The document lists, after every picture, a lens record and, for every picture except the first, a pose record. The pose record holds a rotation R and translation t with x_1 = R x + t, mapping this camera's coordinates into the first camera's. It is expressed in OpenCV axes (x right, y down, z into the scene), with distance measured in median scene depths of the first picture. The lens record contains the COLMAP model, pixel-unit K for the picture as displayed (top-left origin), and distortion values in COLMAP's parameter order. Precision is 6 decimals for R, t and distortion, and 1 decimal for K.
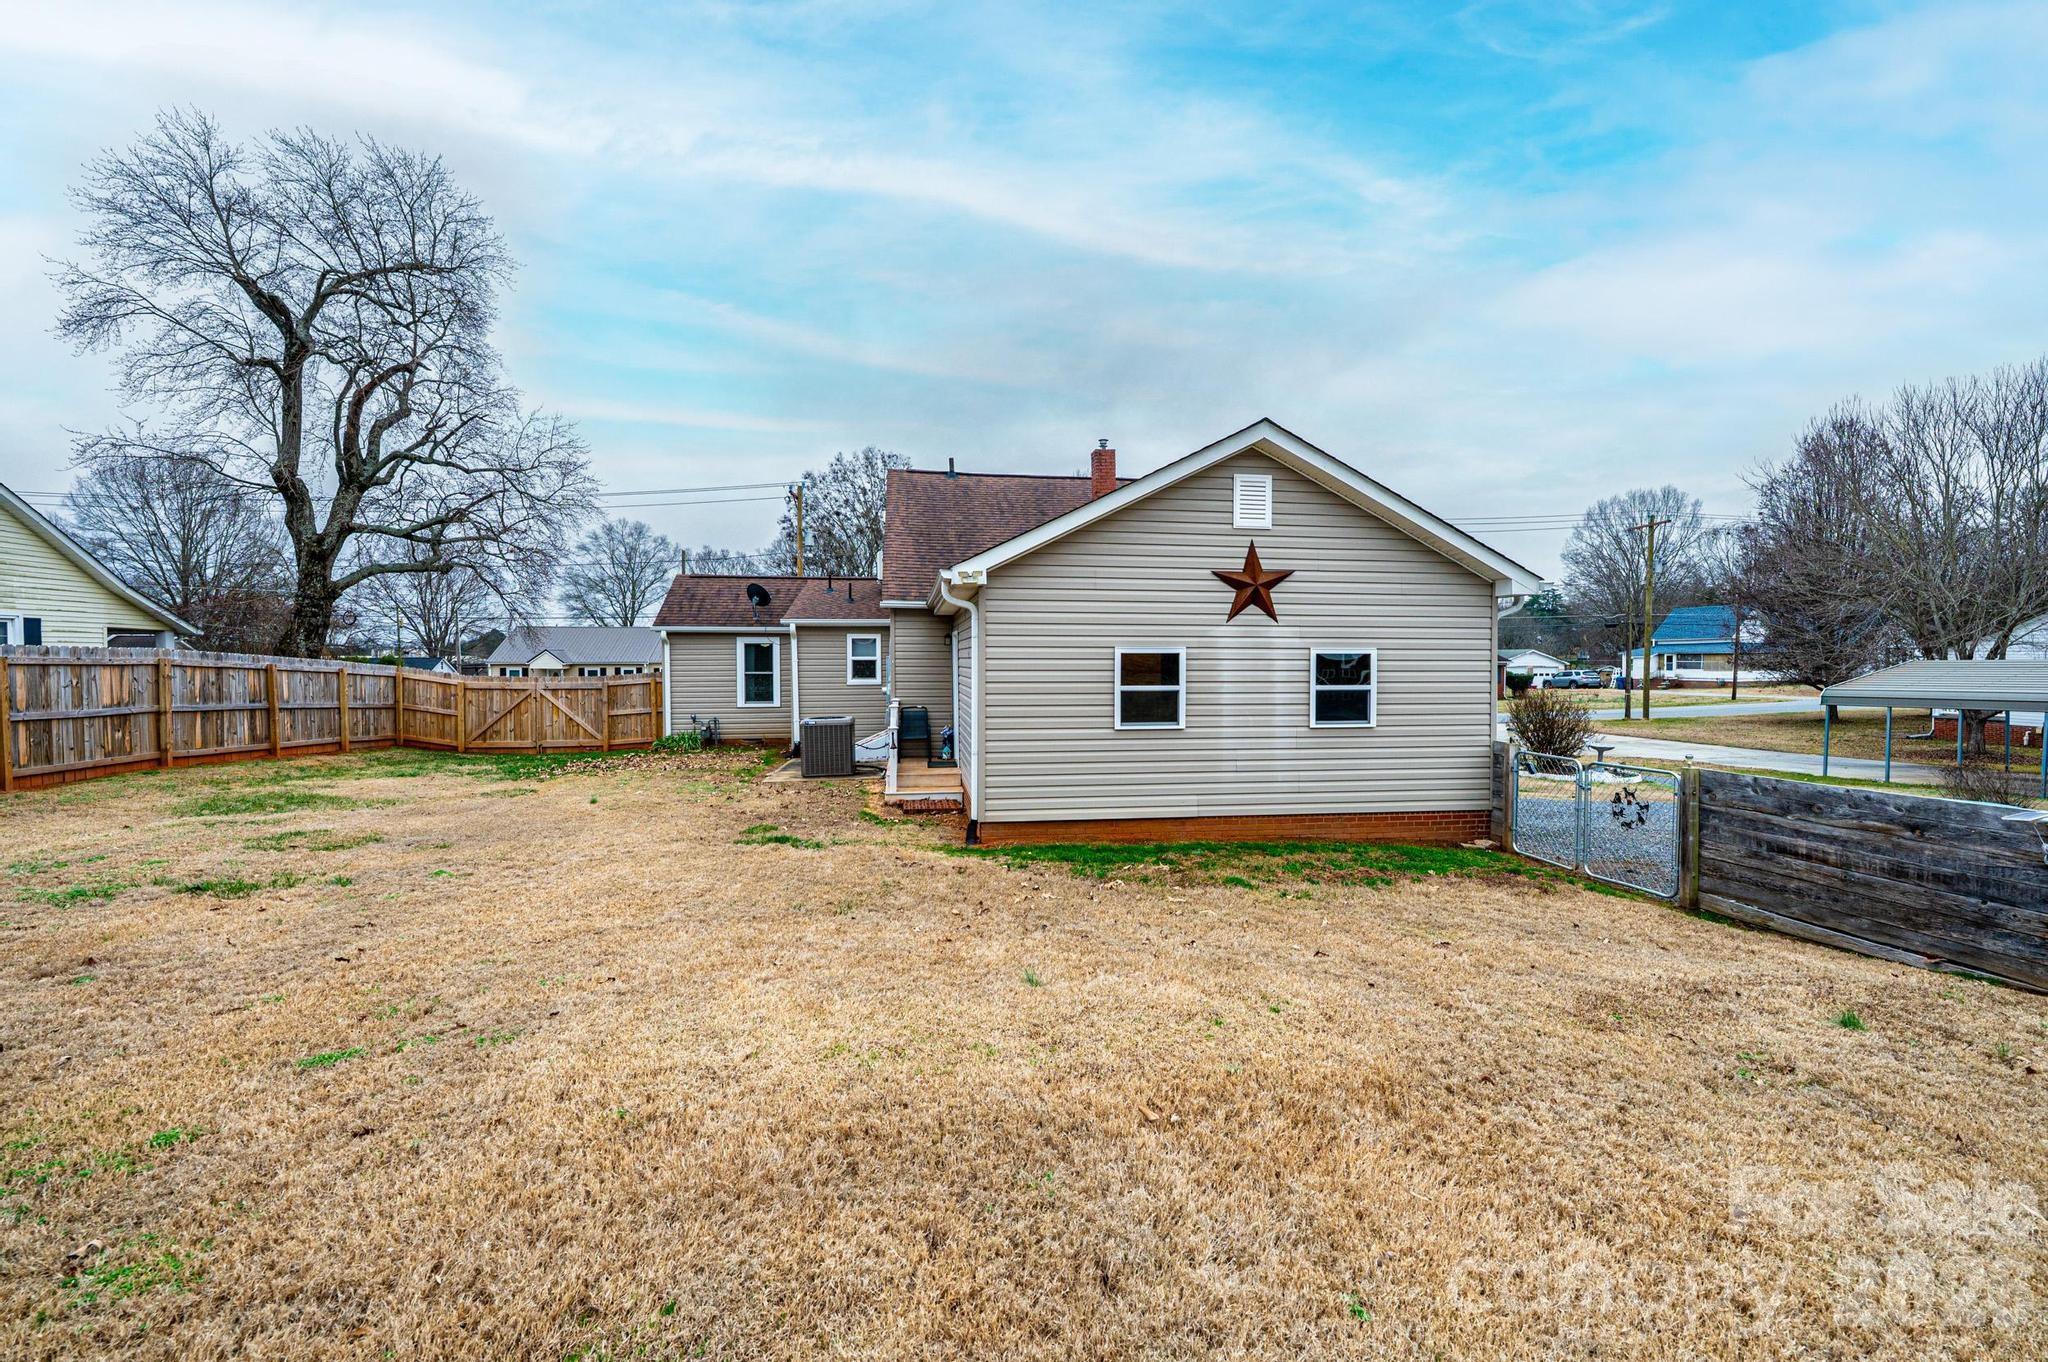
lens RADIAL K [[809.0, 0, 1022.5], [0, 809.0, 680.7], [0, 0, 1]] dist [-0.000009, 0.000126]
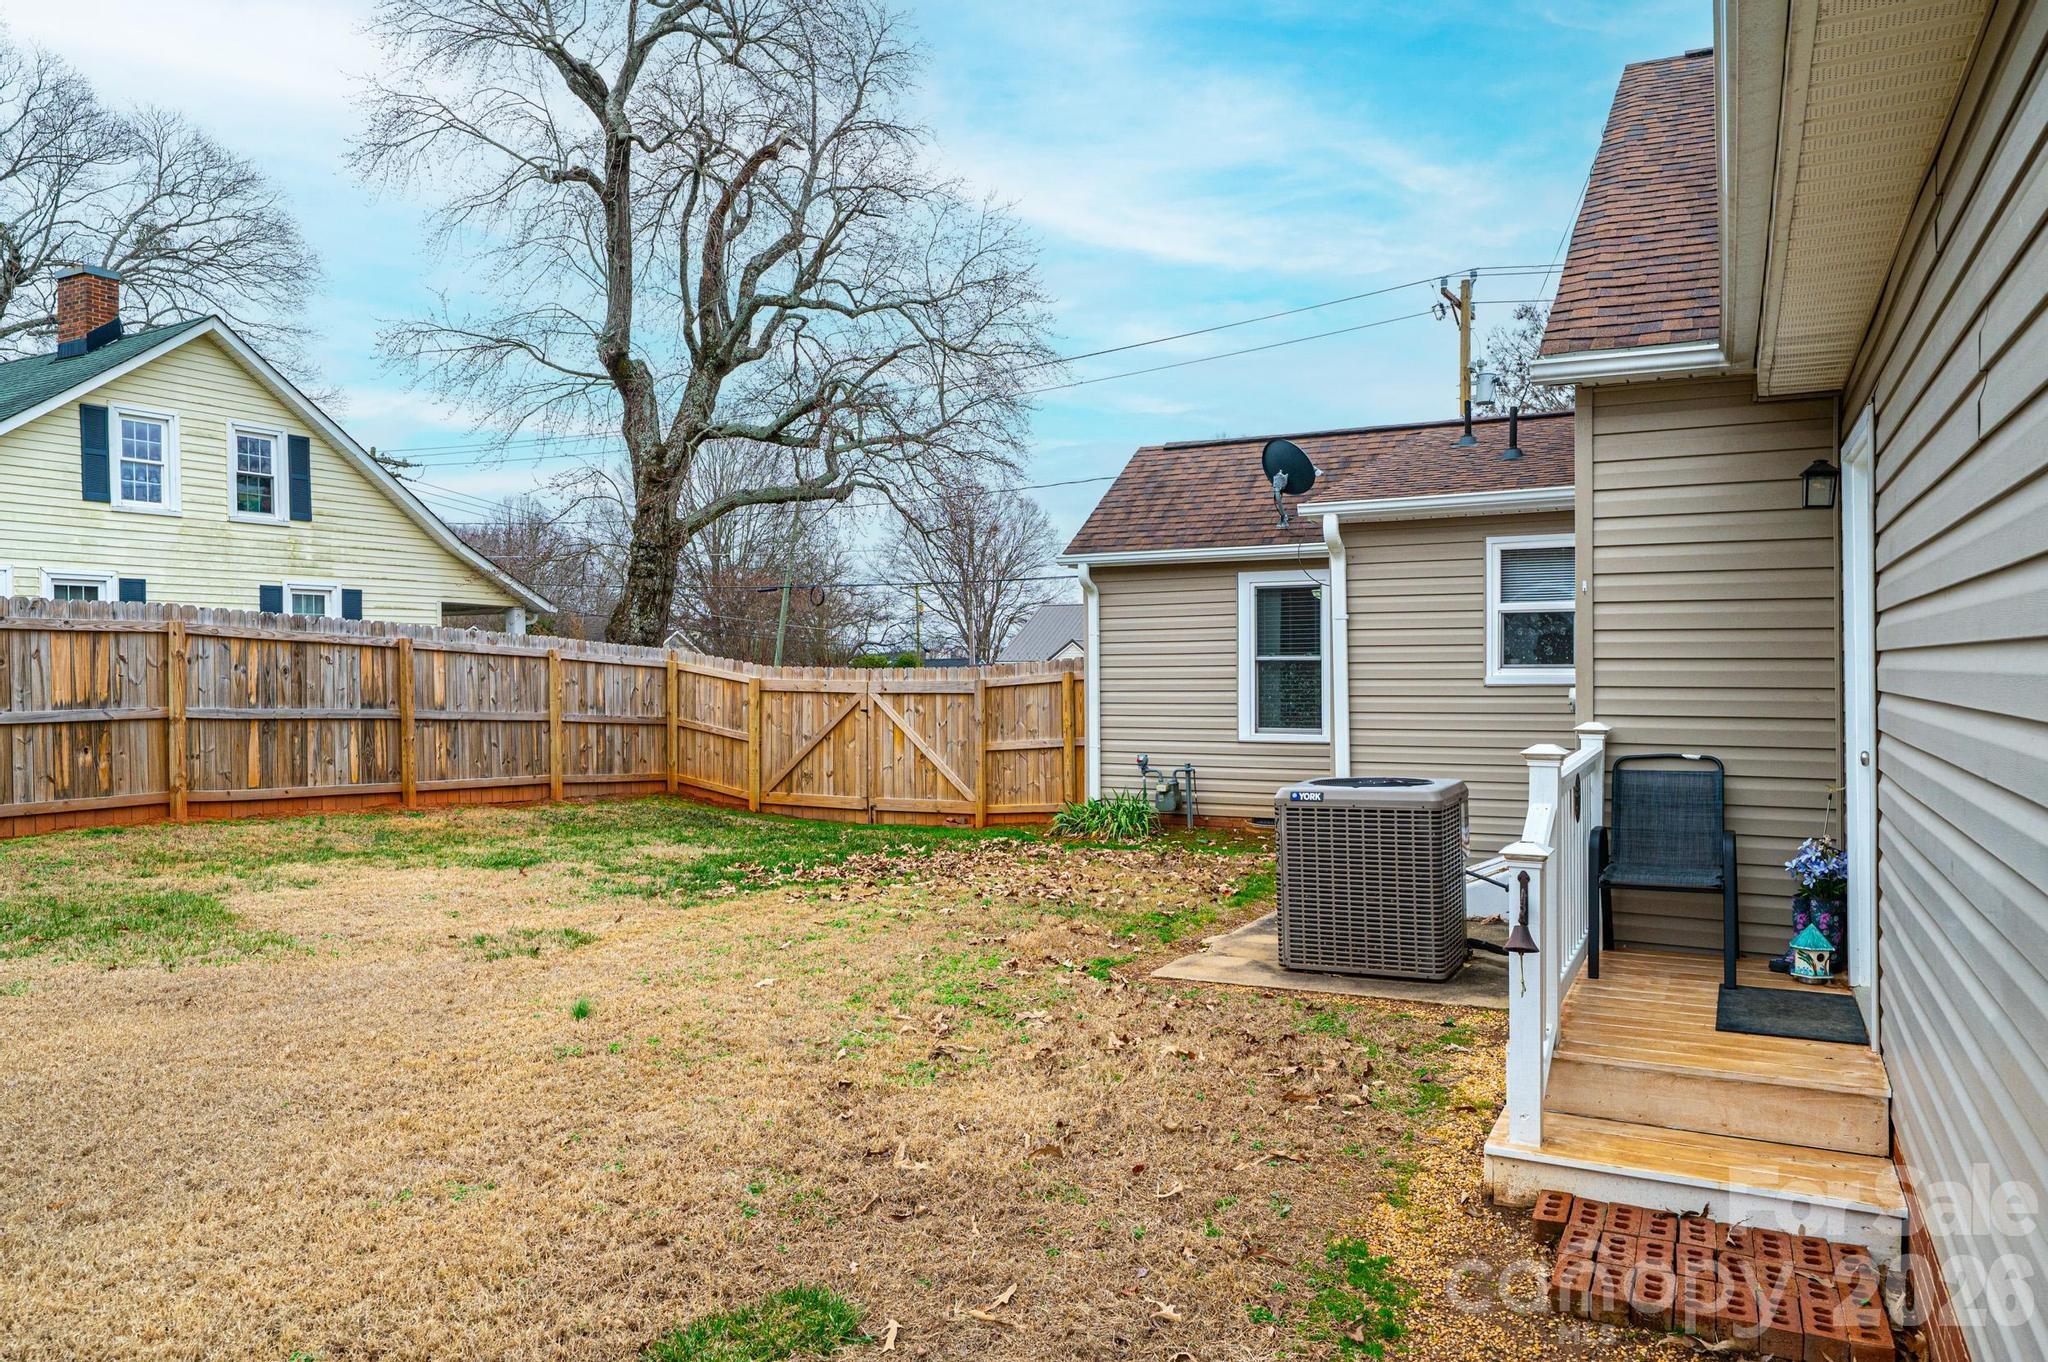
lens RADIAL K [[1361.6, 0, 1024.9], [0, 1361.6, 690.7], [0, 0, 1]] dist [0.005443, -0.001169]
pose [[0.812531, 0.005991, -0.582888, -0.039834], [-0.009576, 0.999949, -0.003072, 0.012663], [0.582840, 0.008078, 0.812547, 0.443971]]
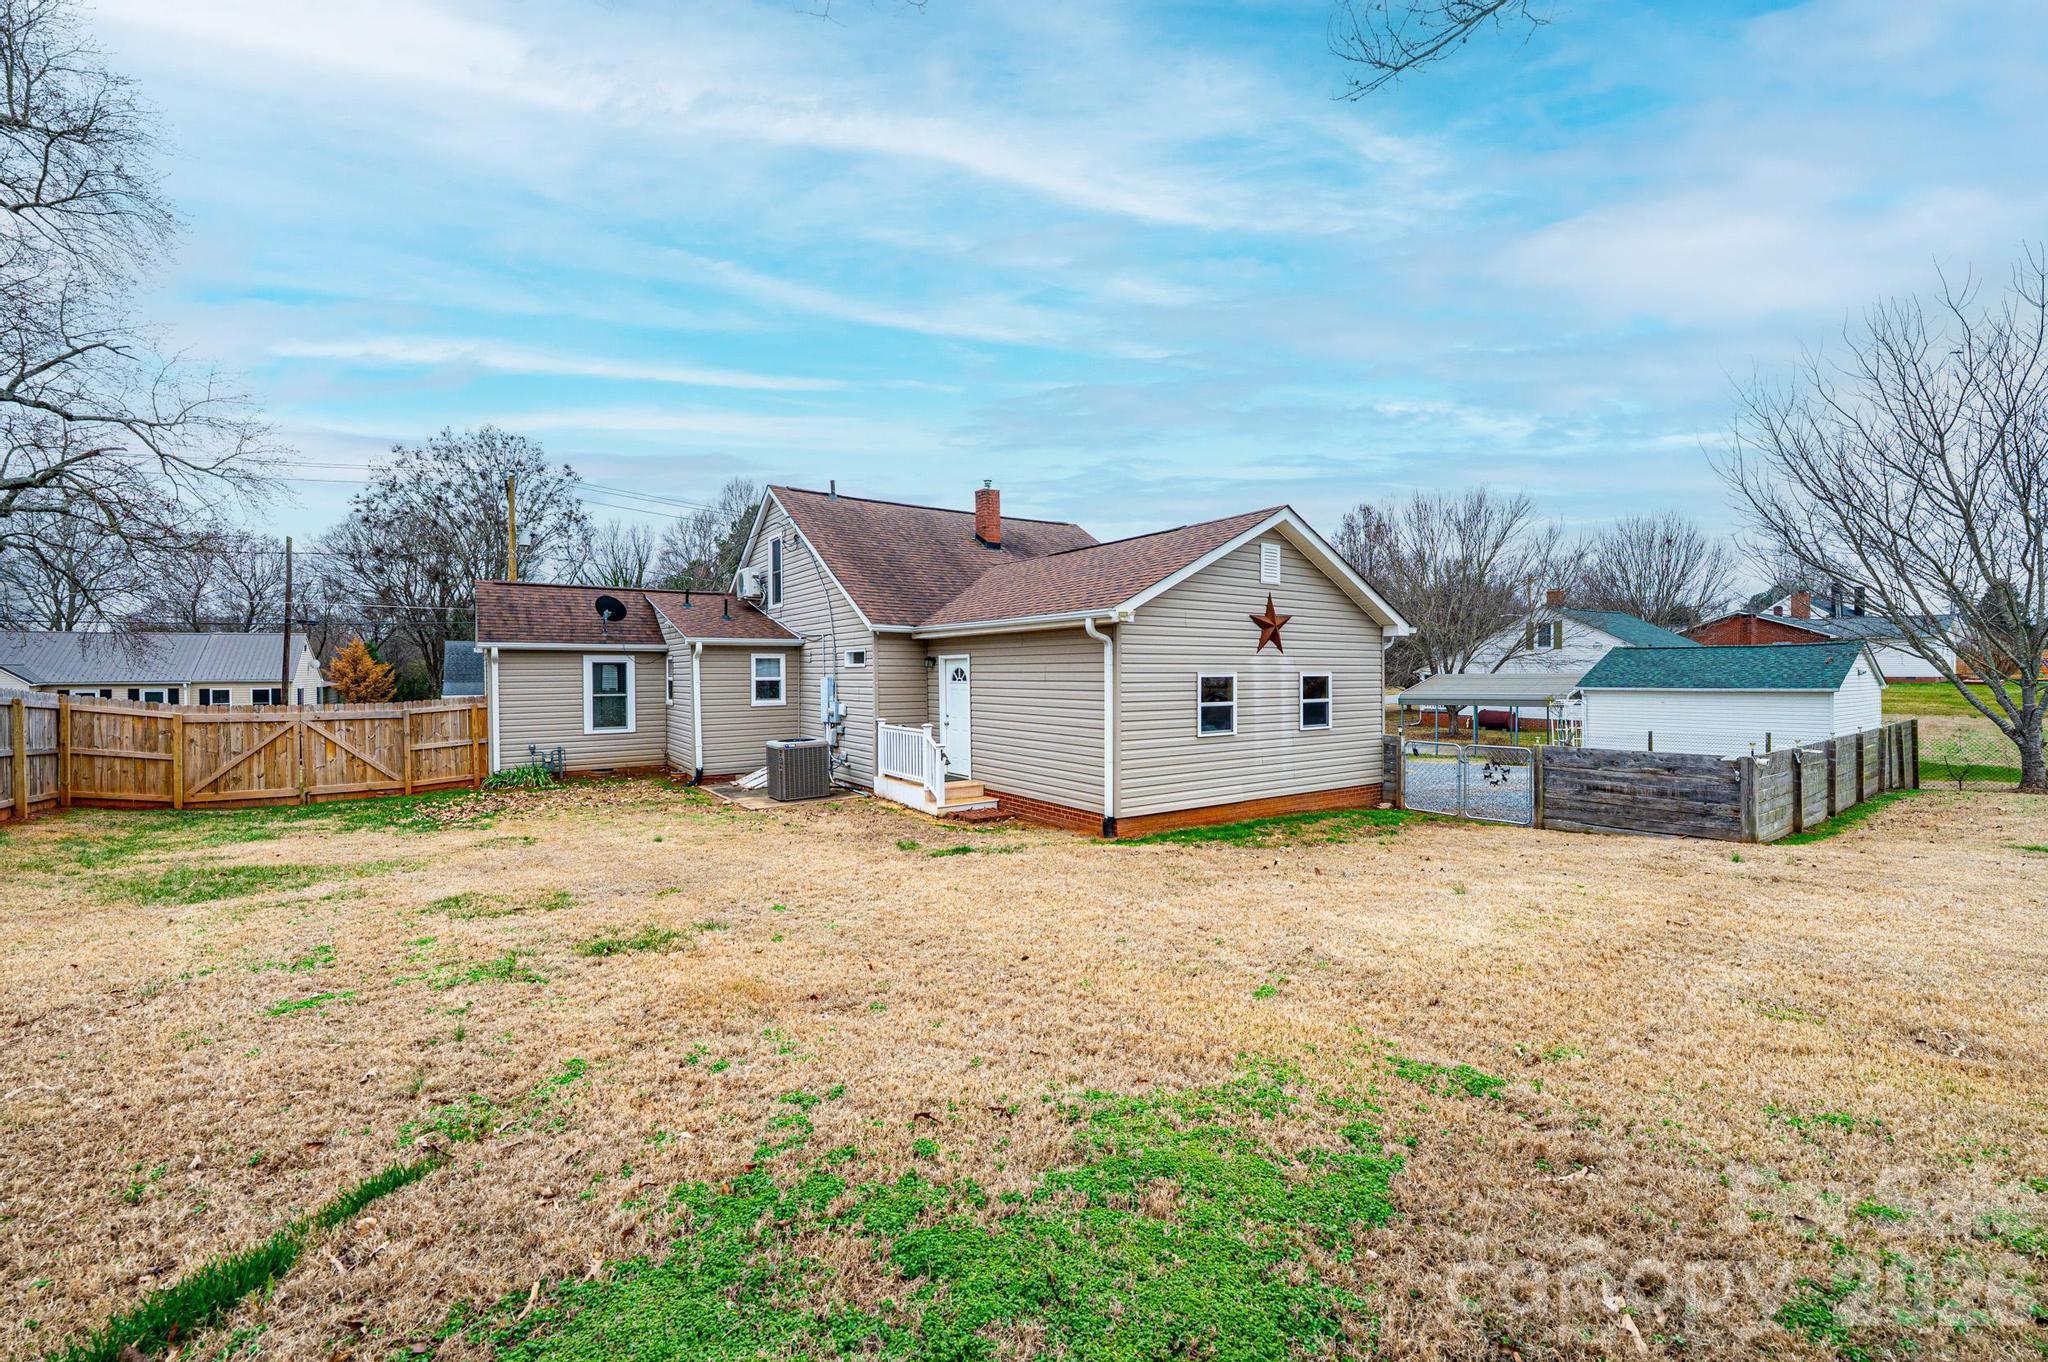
lens RADIAL K [[809.0, 0, 1024.5], [0, 809.0, 678.8], [0, 0, 1]] dist [-0.000009, 0.000126]
pose [[0.893401, -0.007332, 0.449200, -0.388694], [0.015381, 0.999780, -0.014273, -0.009633], [-0.448996, 0.019661, 0.893317, -0.009757]]
